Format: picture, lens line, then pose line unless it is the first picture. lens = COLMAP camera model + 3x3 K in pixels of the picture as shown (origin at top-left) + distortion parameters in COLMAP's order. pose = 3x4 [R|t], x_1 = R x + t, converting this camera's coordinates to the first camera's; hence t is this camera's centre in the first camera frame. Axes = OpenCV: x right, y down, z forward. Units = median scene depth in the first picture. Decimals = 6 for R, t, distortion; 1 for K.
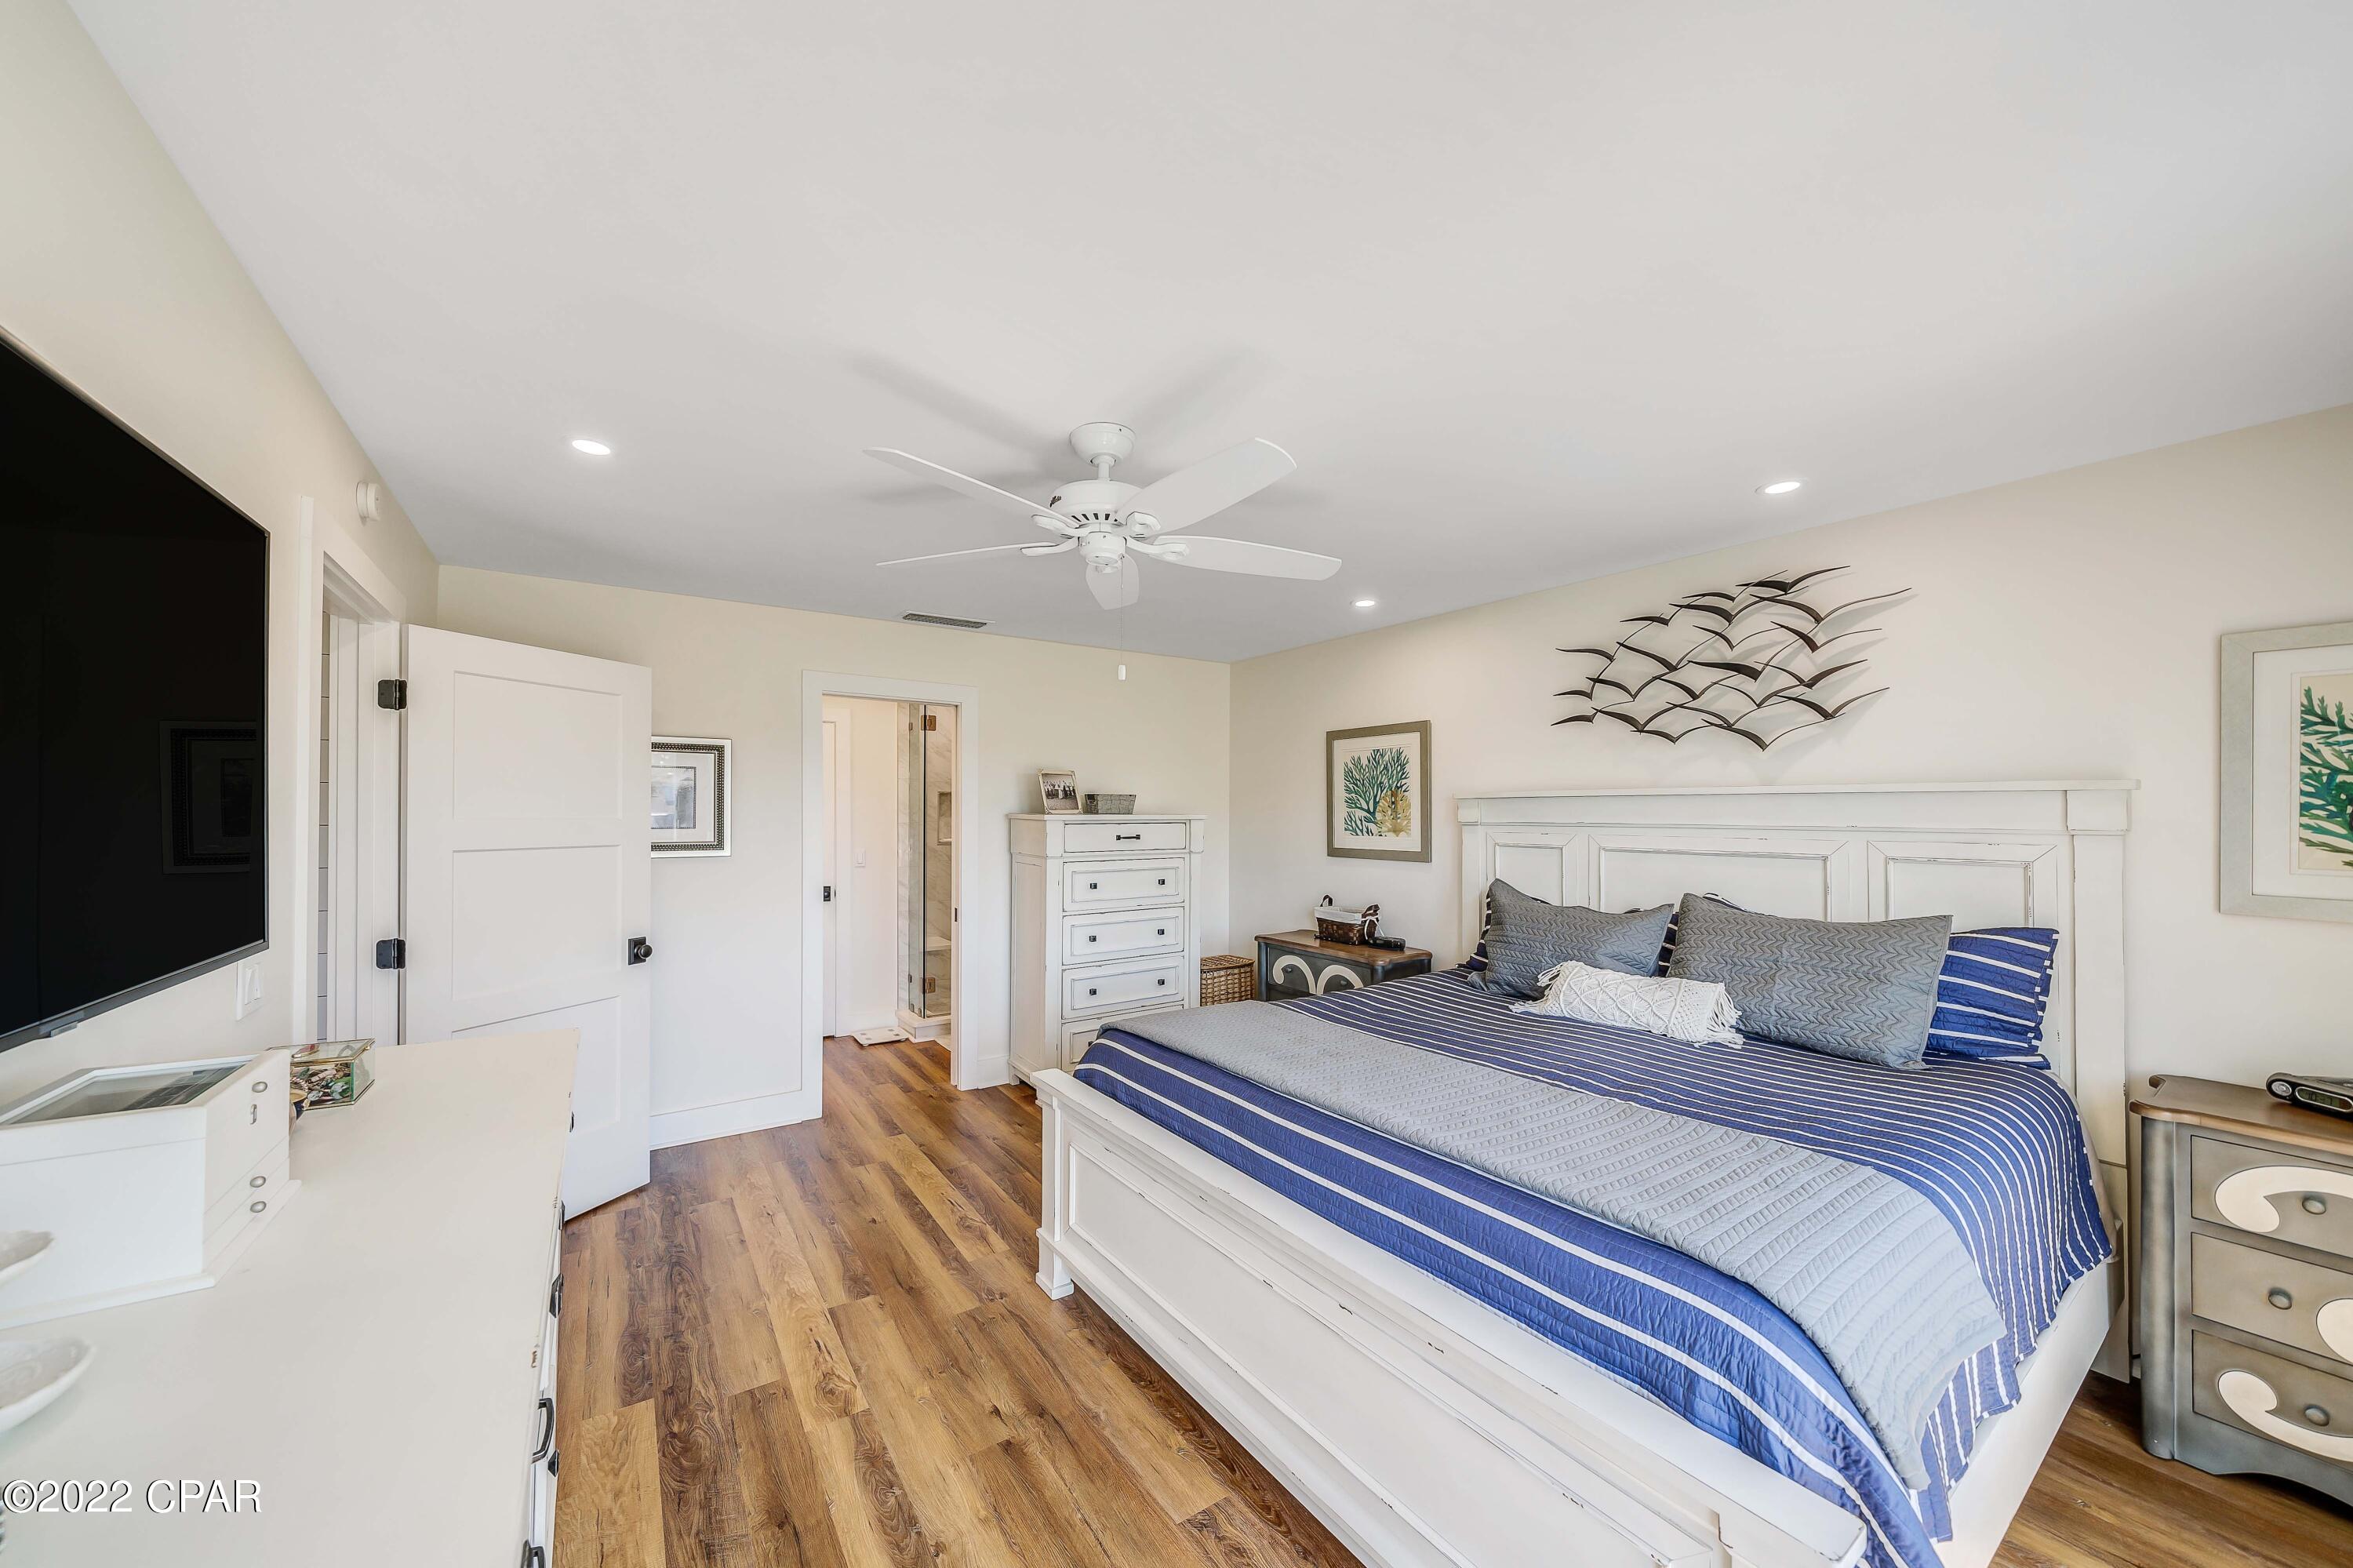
lens RADIAL K [[868.1, 0, 1171.0], [0, 868.1, 807.2], [0, 0, 1]] dist [-0.000625, -0.000054]
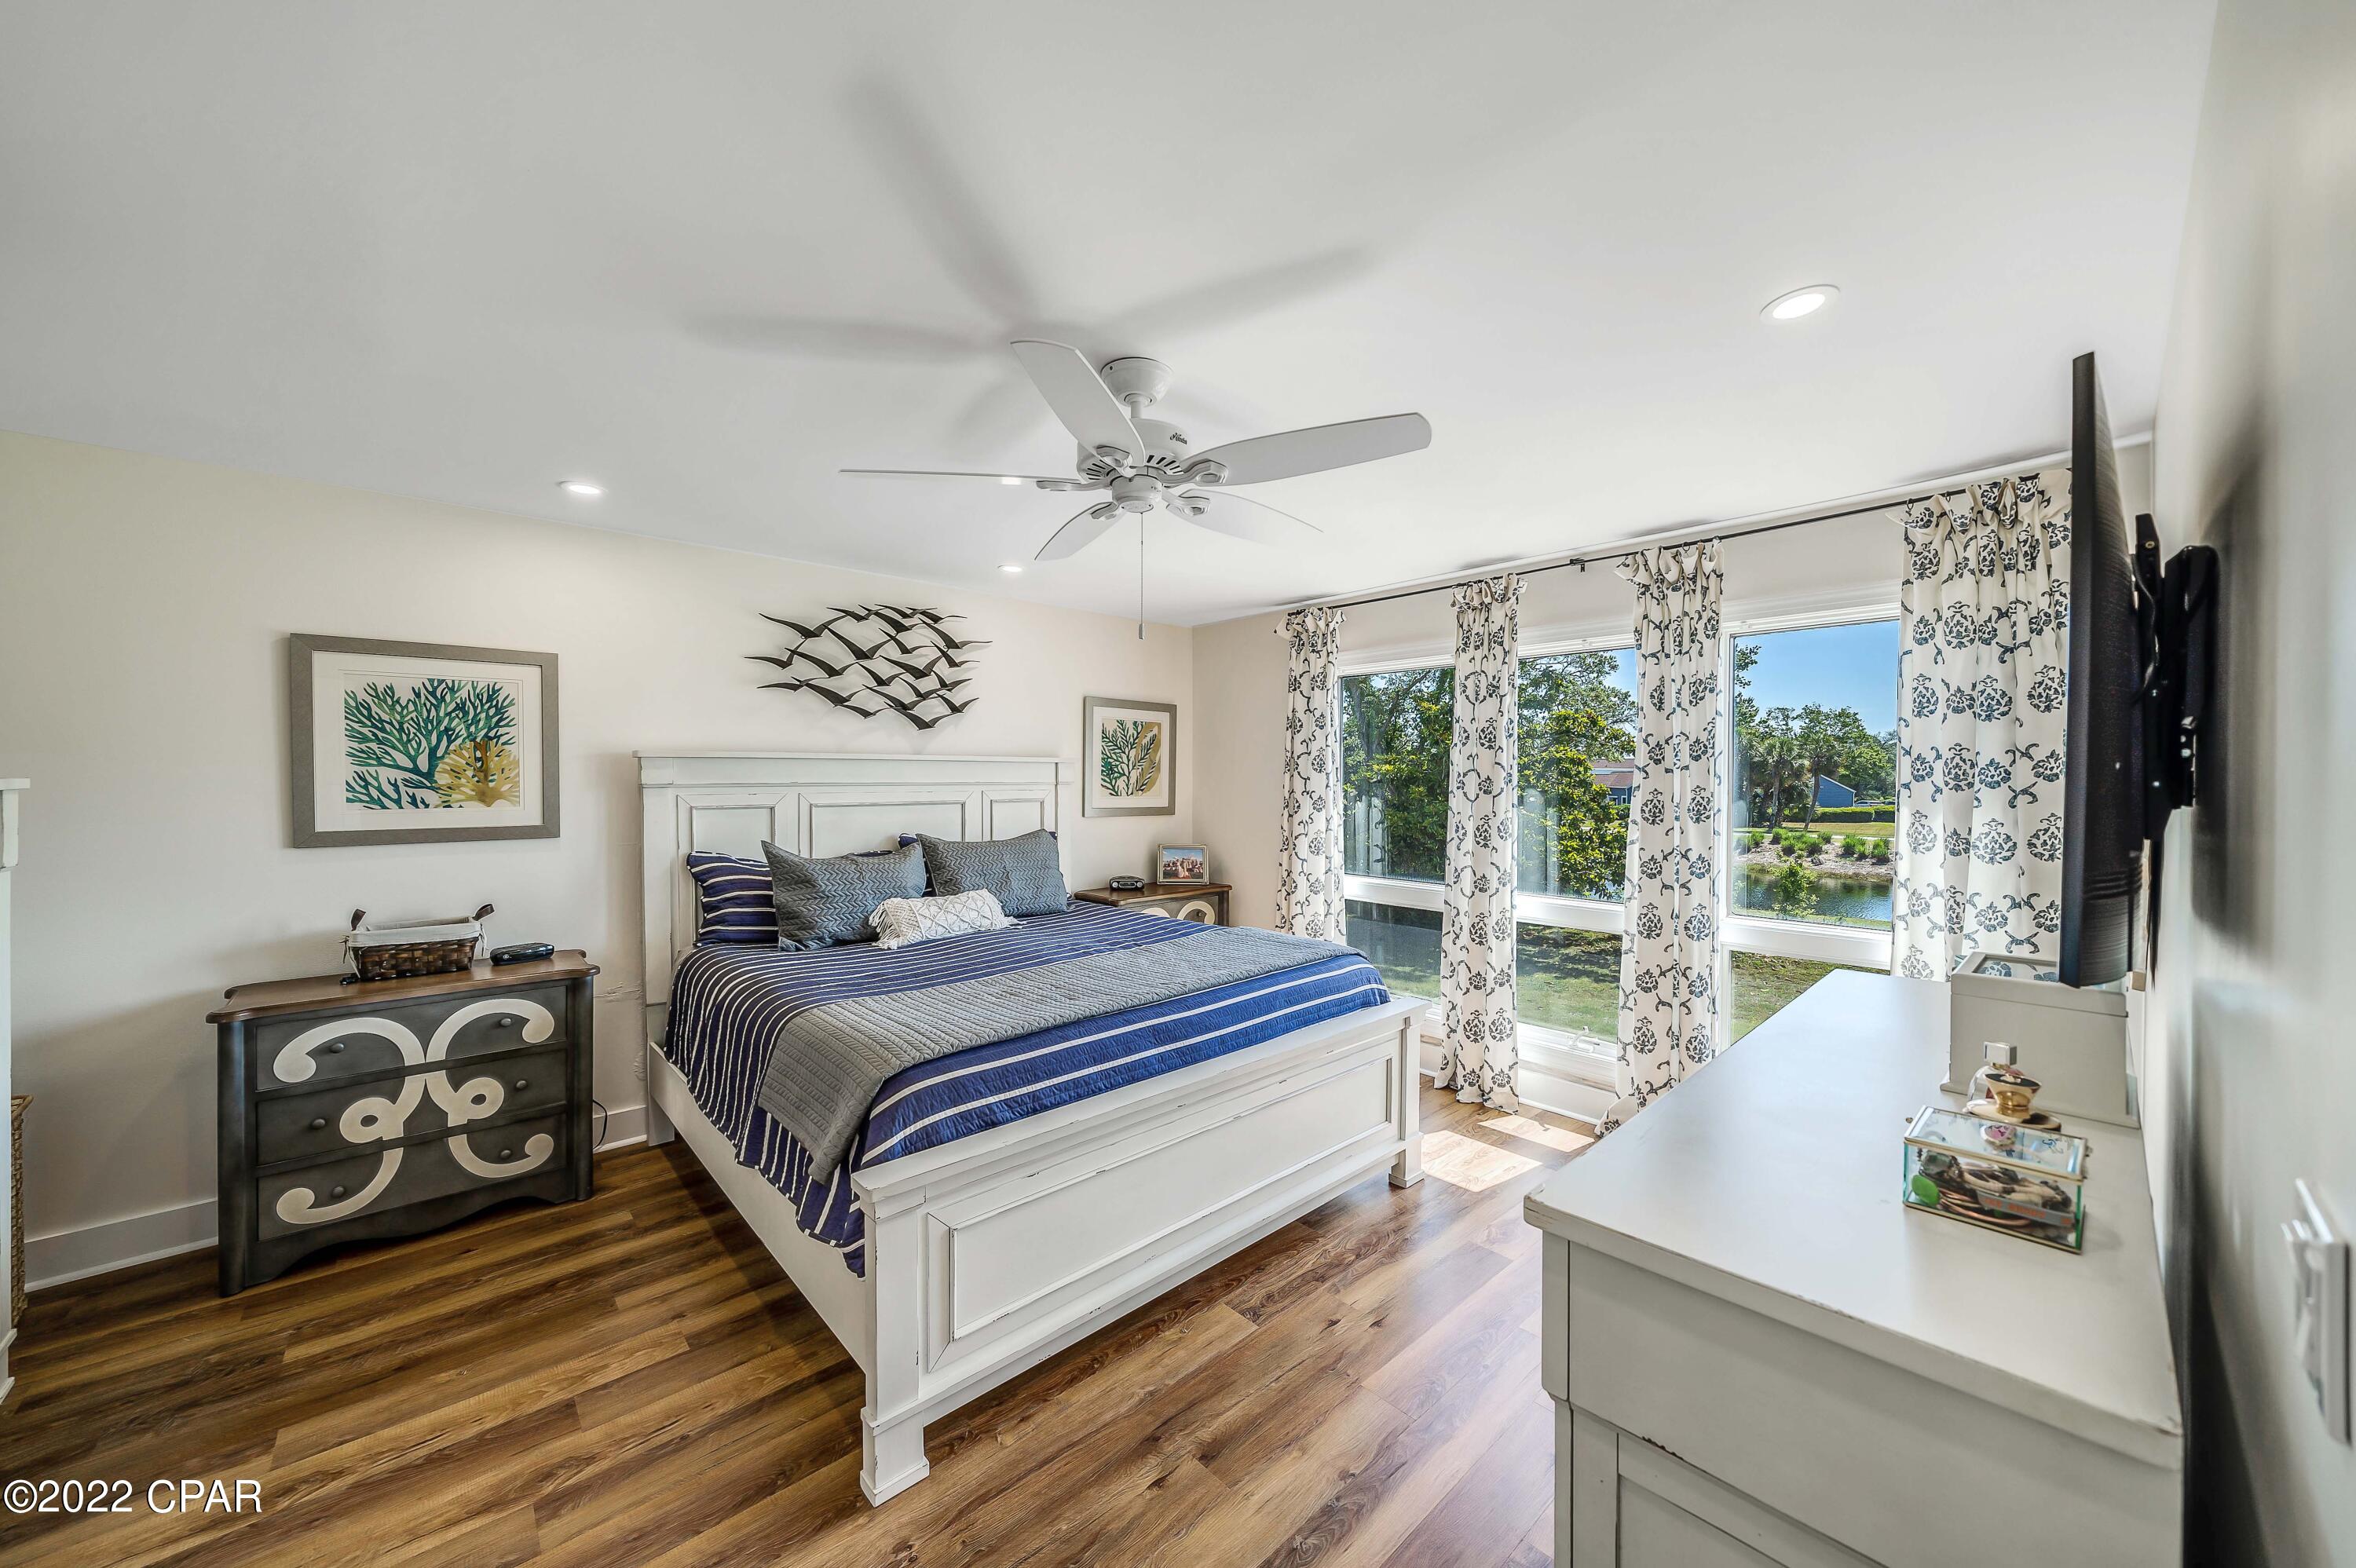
lens RADIAL K [[827.1, 0, 1160.0], [0, 827.1, 786.4], [0, 0, 1]] dist [0.001215, -0.000055]
pose [[-0.141187, -0.016554, 0.989845, -0.650736], [-0.007921, 0.999847, 0.015591, 0.003044], [-0.989951, -0.005639, -0.141297, 0.733625]]
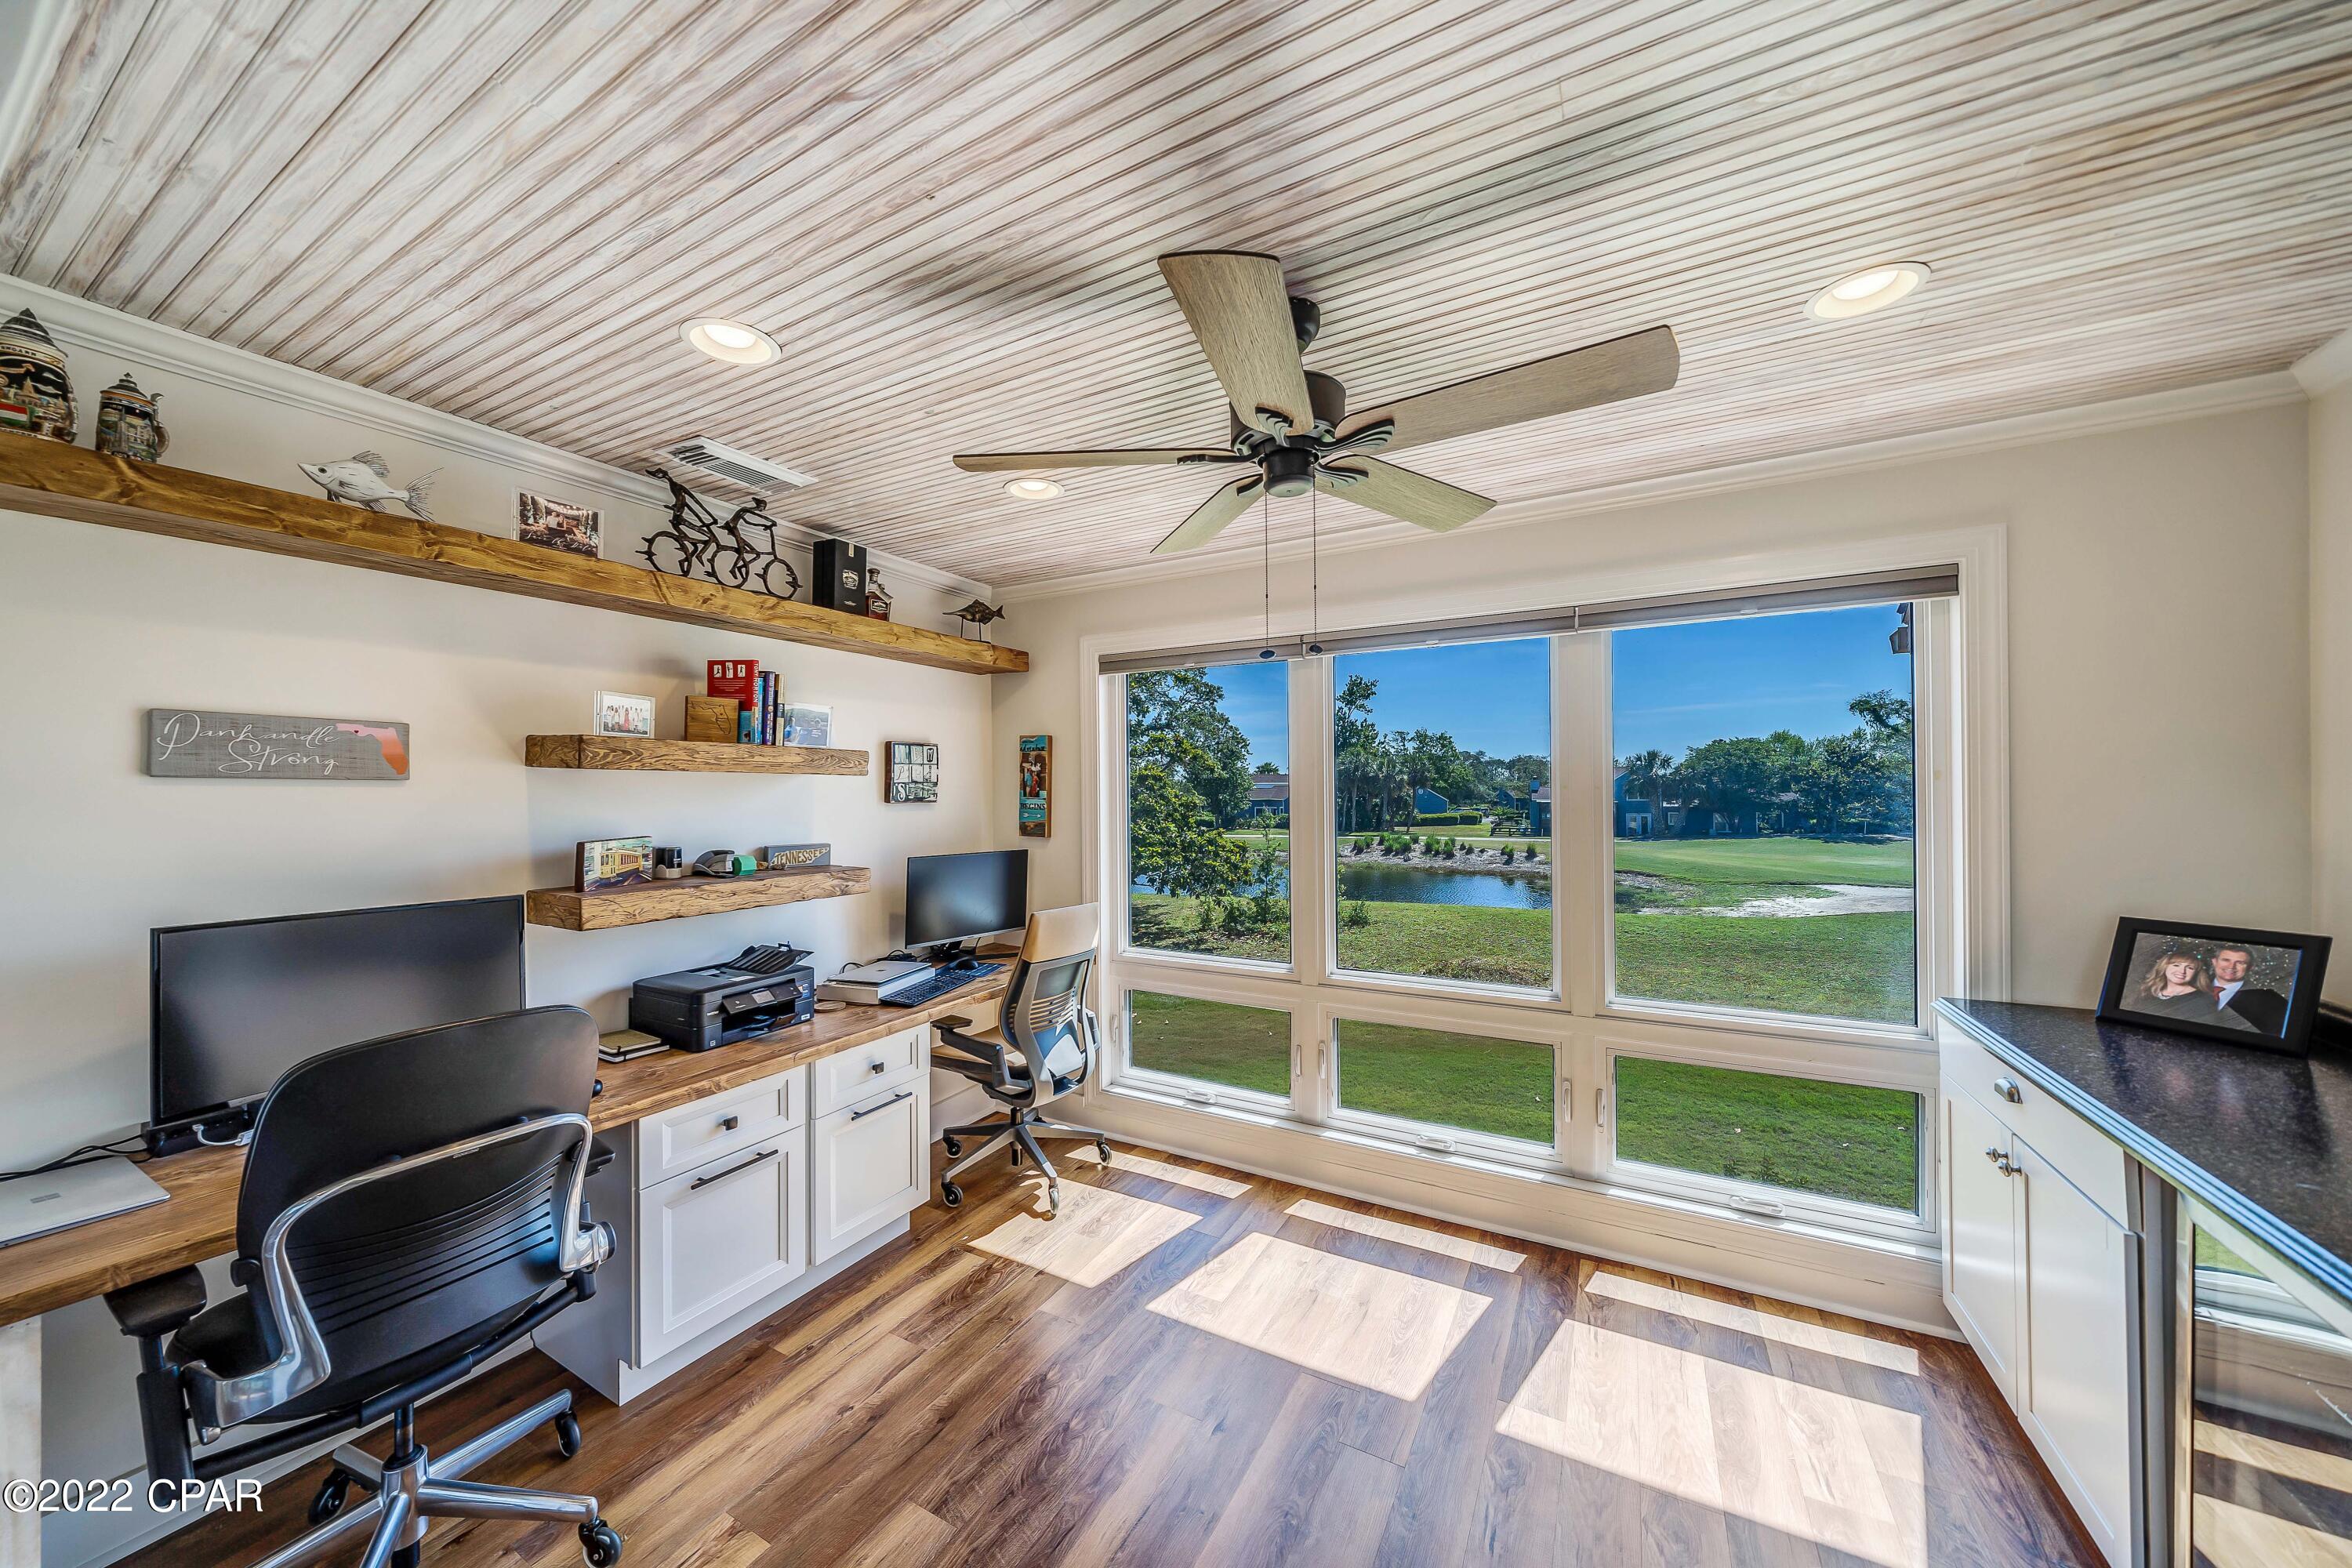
lens RADIAL K [[825.8, 0, 1158.1], [0, 825.8, 786.4], [0, 0, 1]] dist [0.001215, -0.000055]
pose [[-0.459645, 0.005316, 0.888087, -1.249461], [0.001688, 0.999986, -0.005113, -0.003626], [-0.888101, -0.000851, -0.459647, 0.069188]]
